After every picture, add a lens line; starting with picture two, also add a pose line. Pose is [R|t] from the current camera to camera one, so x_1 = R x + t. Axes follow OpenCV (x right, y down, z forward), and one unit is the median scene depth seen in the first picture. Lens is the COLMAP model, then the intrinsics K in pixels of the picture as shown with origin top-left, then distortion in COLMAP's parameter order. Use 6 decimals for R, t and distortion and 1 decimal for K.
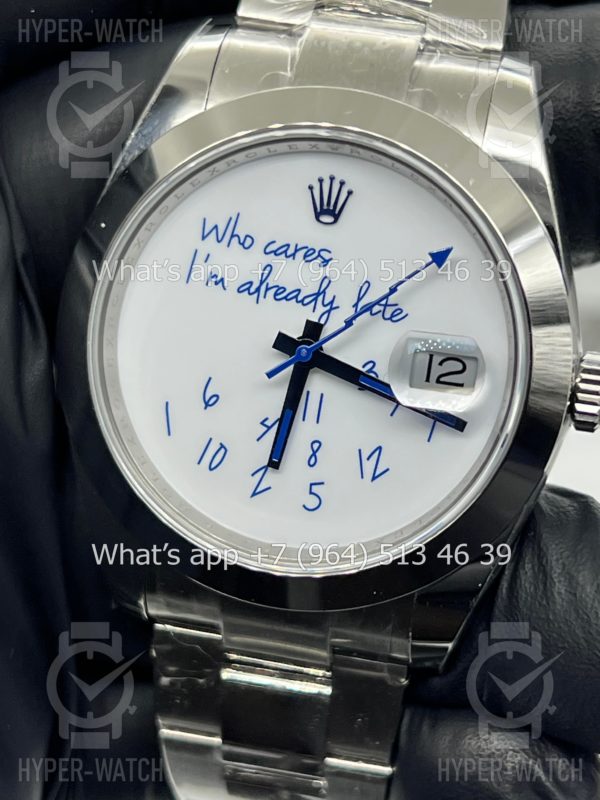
lens RADIAL K [[1762.2, 0, 306.0], [0, 1762.2, 401.2], [0, 0, 1]] dist [0.134872, 0.000000]
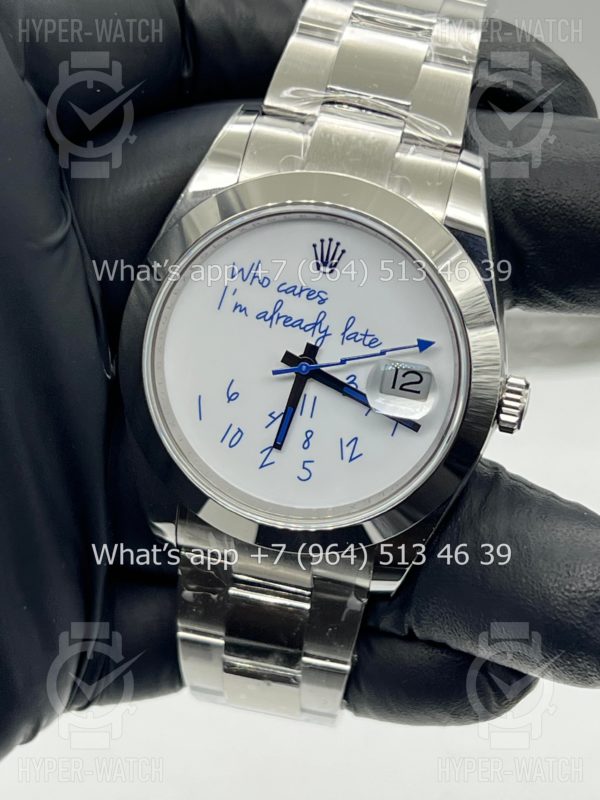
lens RADIAL K [[1762.2, 0, 301.1], [0, 1762.2, 401.6], [0, 0, 1]] dist [0.134872, 0.000000]
pose [[0.998630, 0.042479, 0.030551, -0.043191], [-0.045329, 0.993993, 0.099617, -0.134959], [-0.026136, -0.100865, 0.994557, -0.349544]]
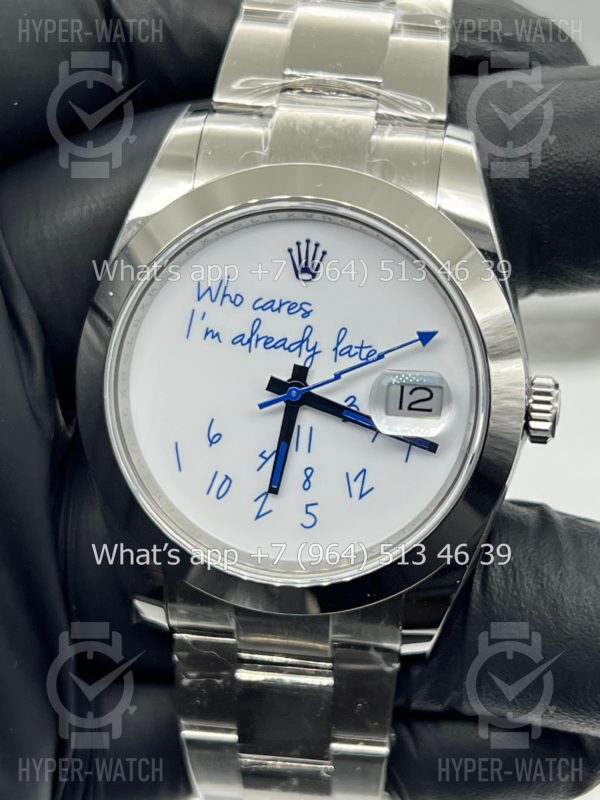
lens RADIAL K [[1762.2, 0, 302.6], [0, 1762.2, 397.2], [0, 0, 1]] dist [0.134872, 0.000000]
pose [[0.996887, -0.067885, 0.040102, -0.041510], [0.067424, 0.997643, 0.012742, -0.038707], [-0.040872, -0.009998, 0.999114, -0.154194]]
